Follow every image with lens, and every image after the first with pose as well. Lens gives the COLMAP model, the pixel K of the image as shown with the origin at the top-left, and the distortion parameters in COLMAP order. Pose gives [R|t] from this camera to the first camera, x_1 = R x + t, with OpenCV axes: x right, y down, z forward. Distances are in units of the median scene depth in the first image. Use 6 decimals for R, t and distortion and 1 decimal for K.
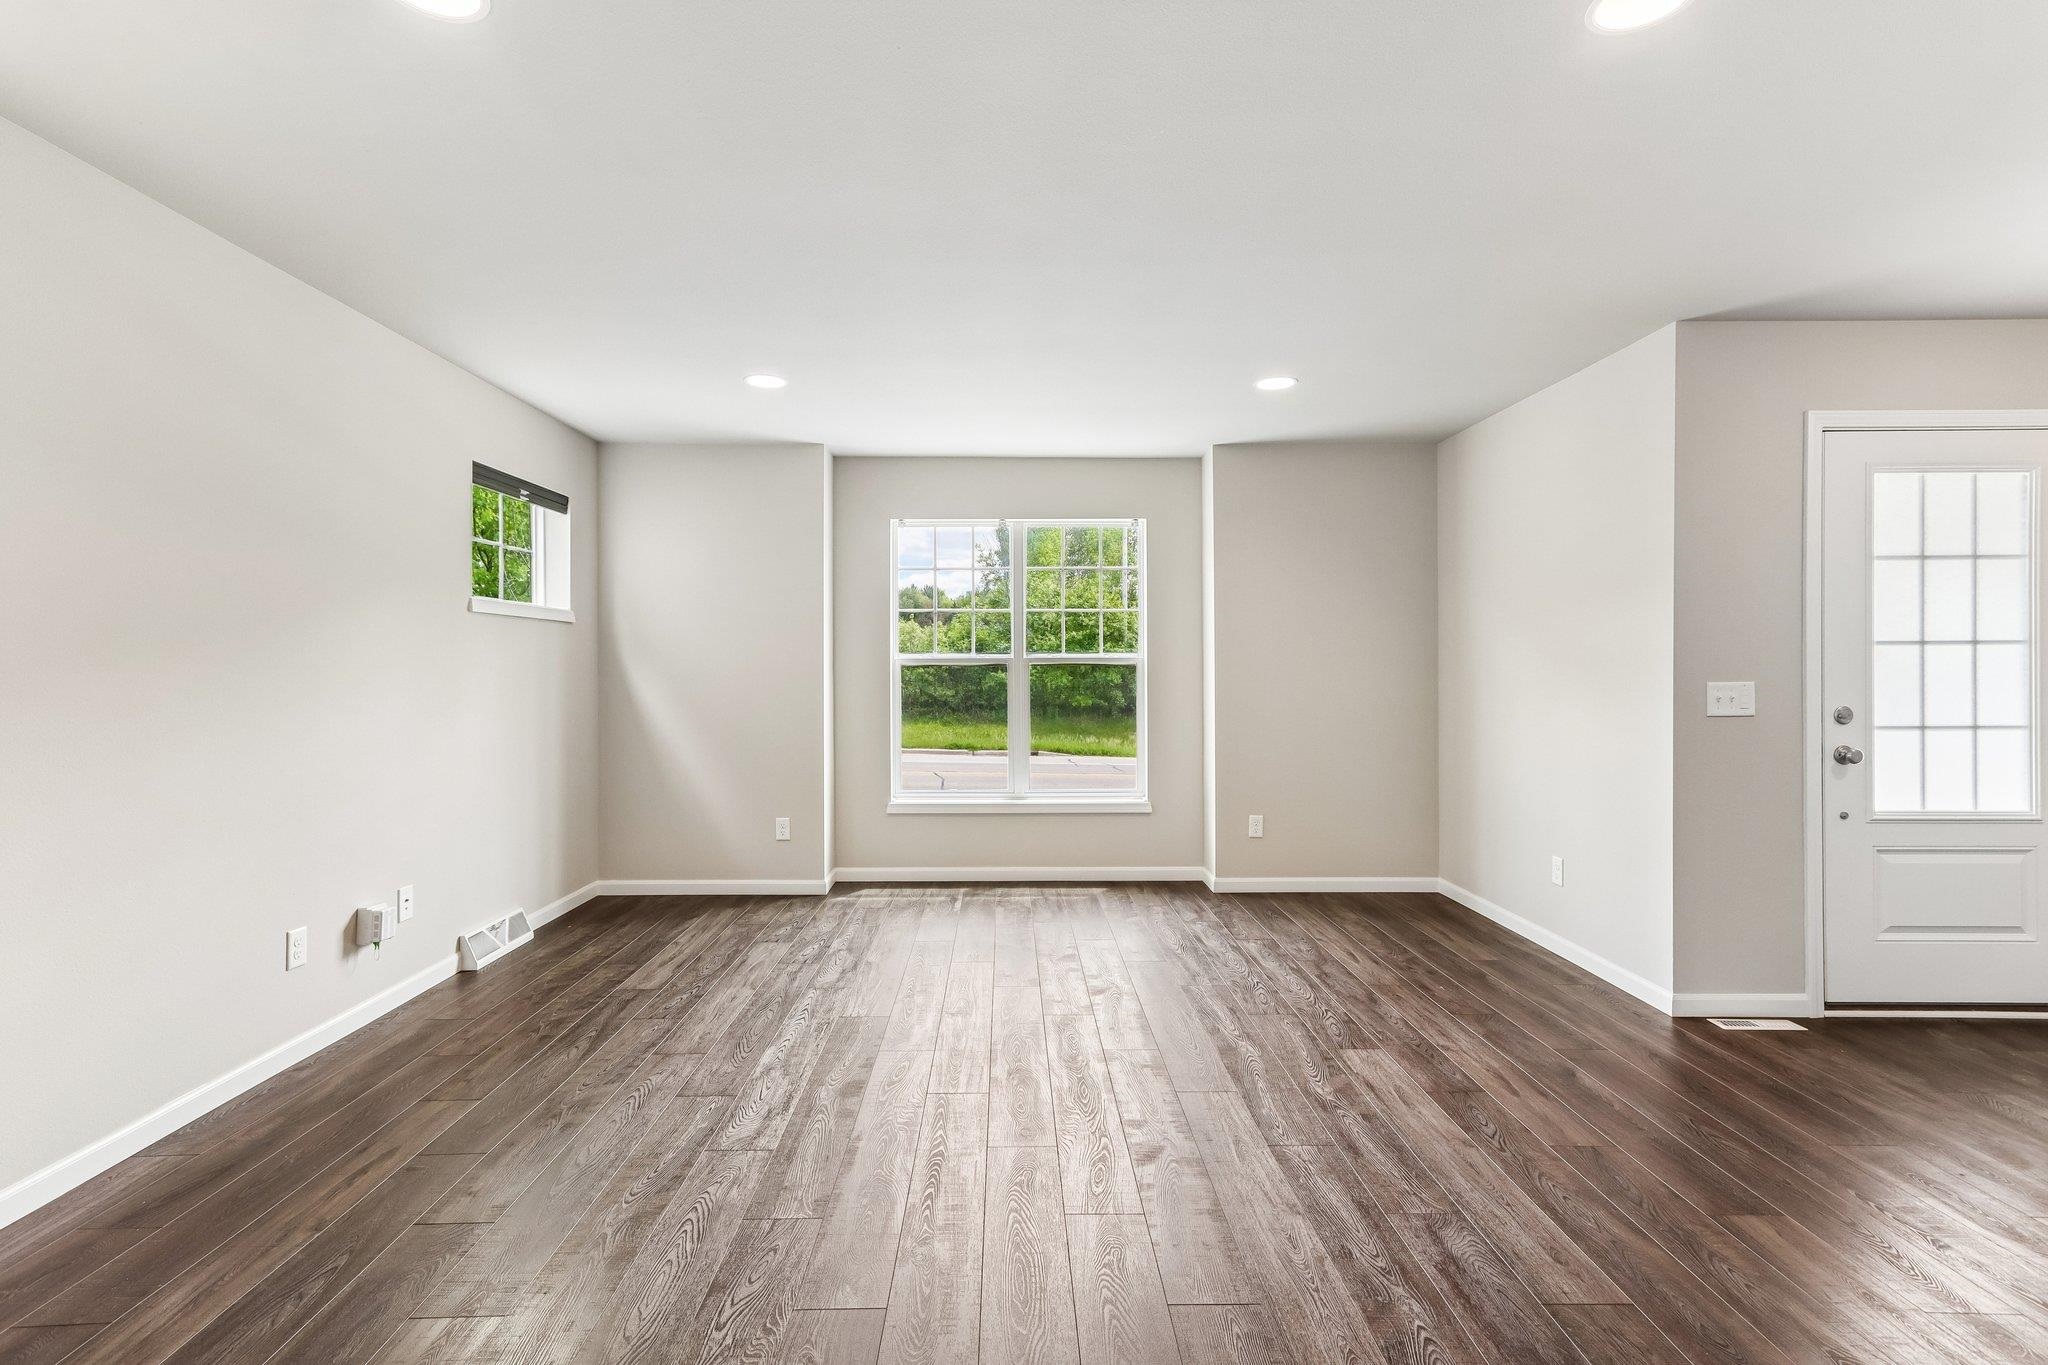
lens RADIAL K [[951.1, 0, 1016.4], [0, 951.1, 670.2], [0, 0, 1]] dist [-0.003318, 0.010227]
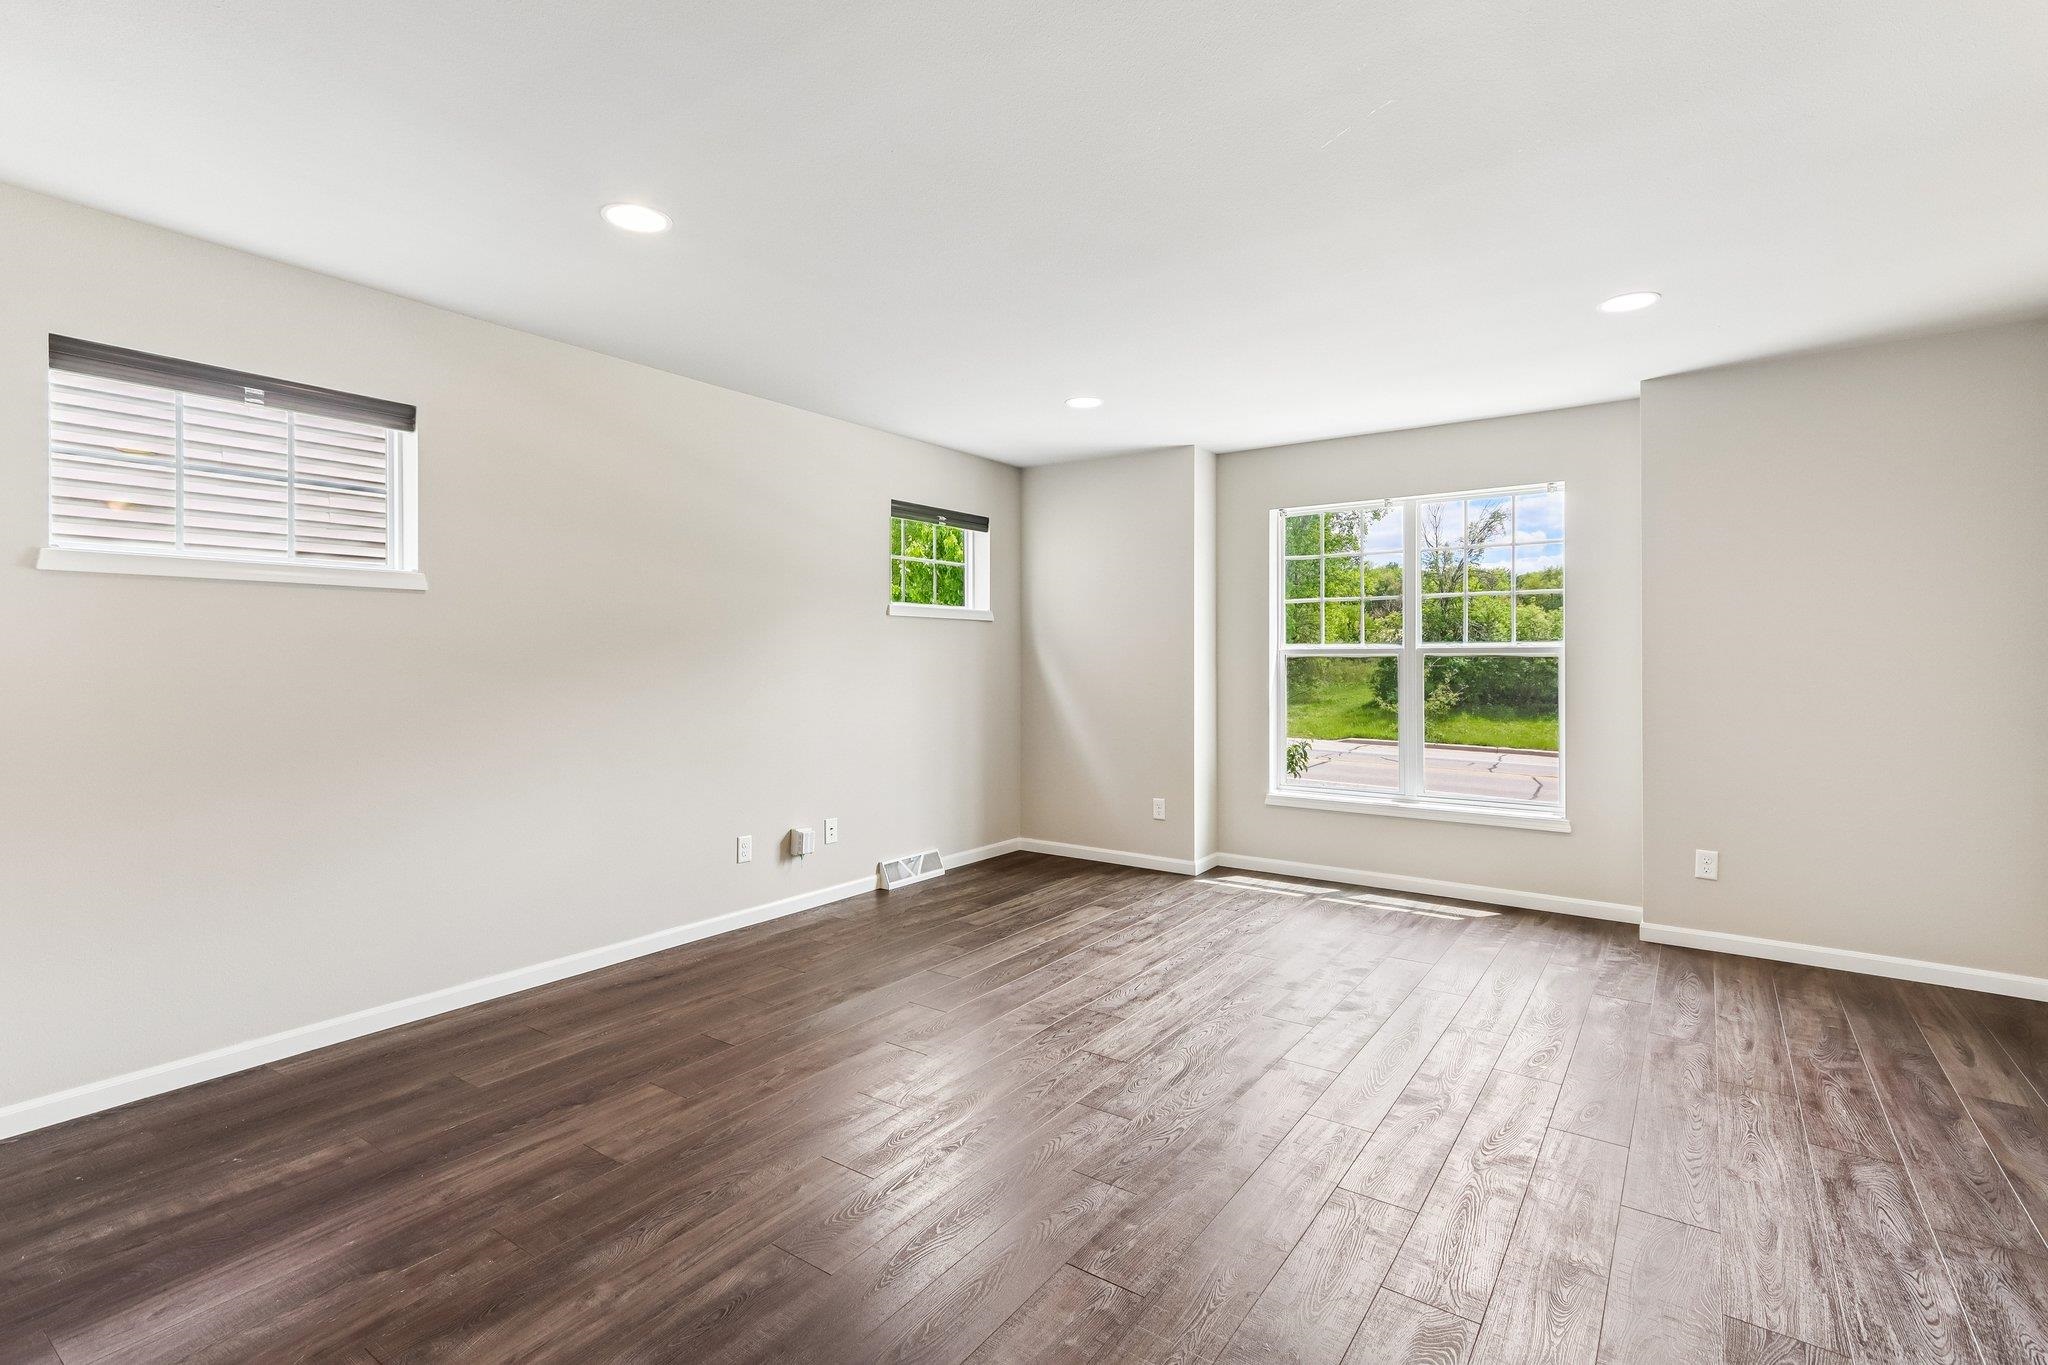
lens RADIAL K [[951.1, 0, 1016.4], [0, 951.1, 670.2], [0, 0, 1]] dist [-0.003318, 0.010227]
pose [[0.807044, 0.010697, -0.590395, 0.277234], [-0.003926, 0.999911, 0.012750, -0.003140], [0.590479, -0.007972, 0.807014, 0.041990]]
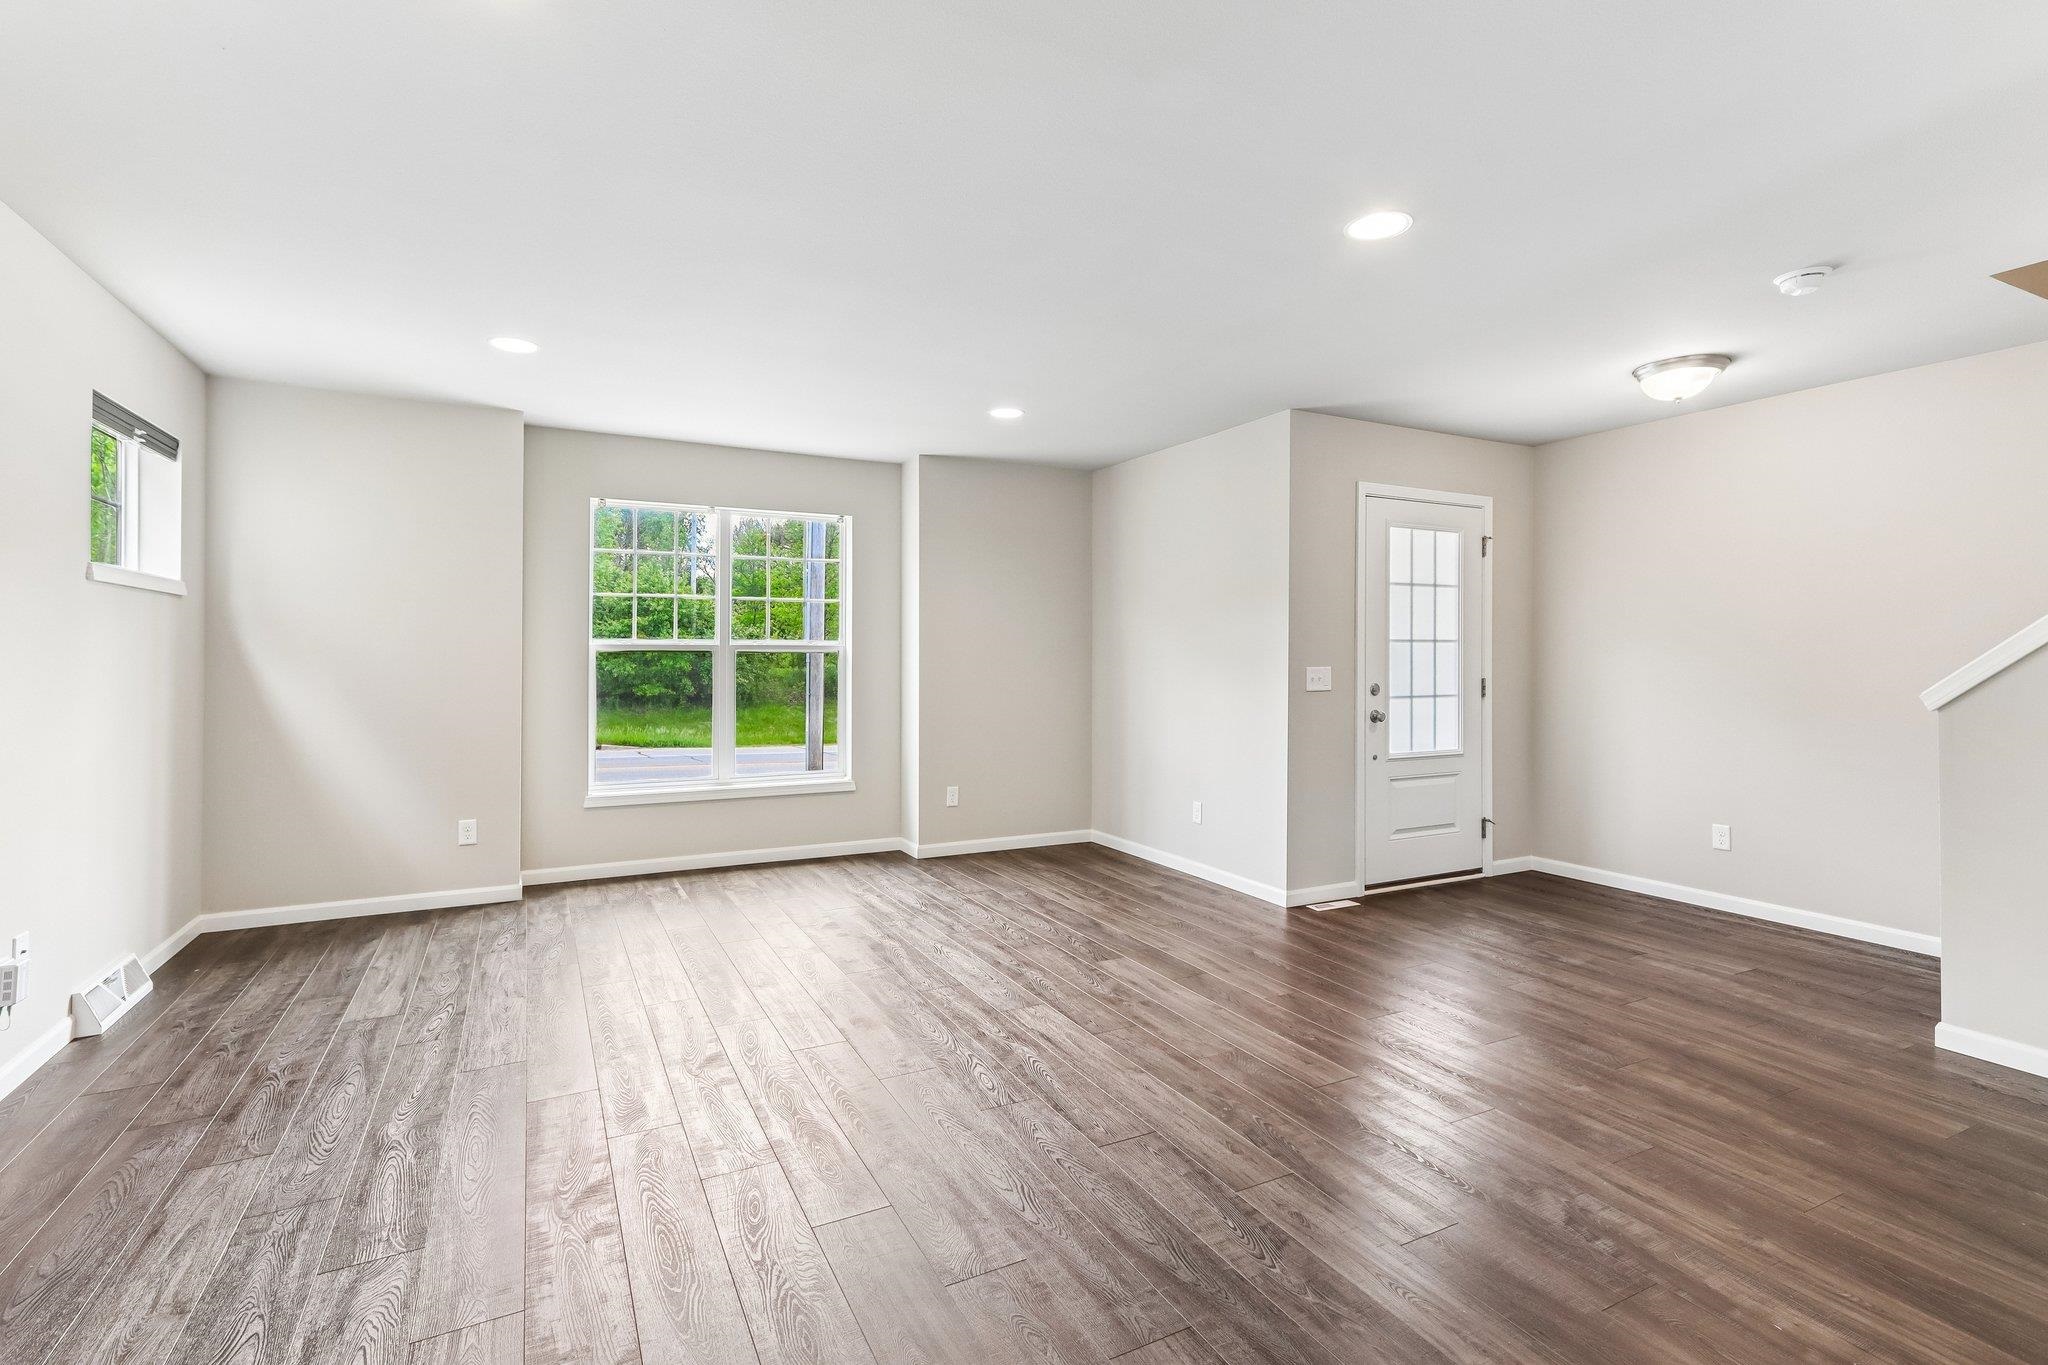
lens RADIAL K [[942.2, 0, 1026.3], [0, 942.2, 650.1], [0, 0, 1]] dist [-0.000132, 0.000212]
pose [[0.891613, 0.006943, 0.452744, -0.192851], [-0.003165, 0.999954, -0.009102, 0.000992], [-0.452786, 0.006683, 0.891594, -0.039132]]
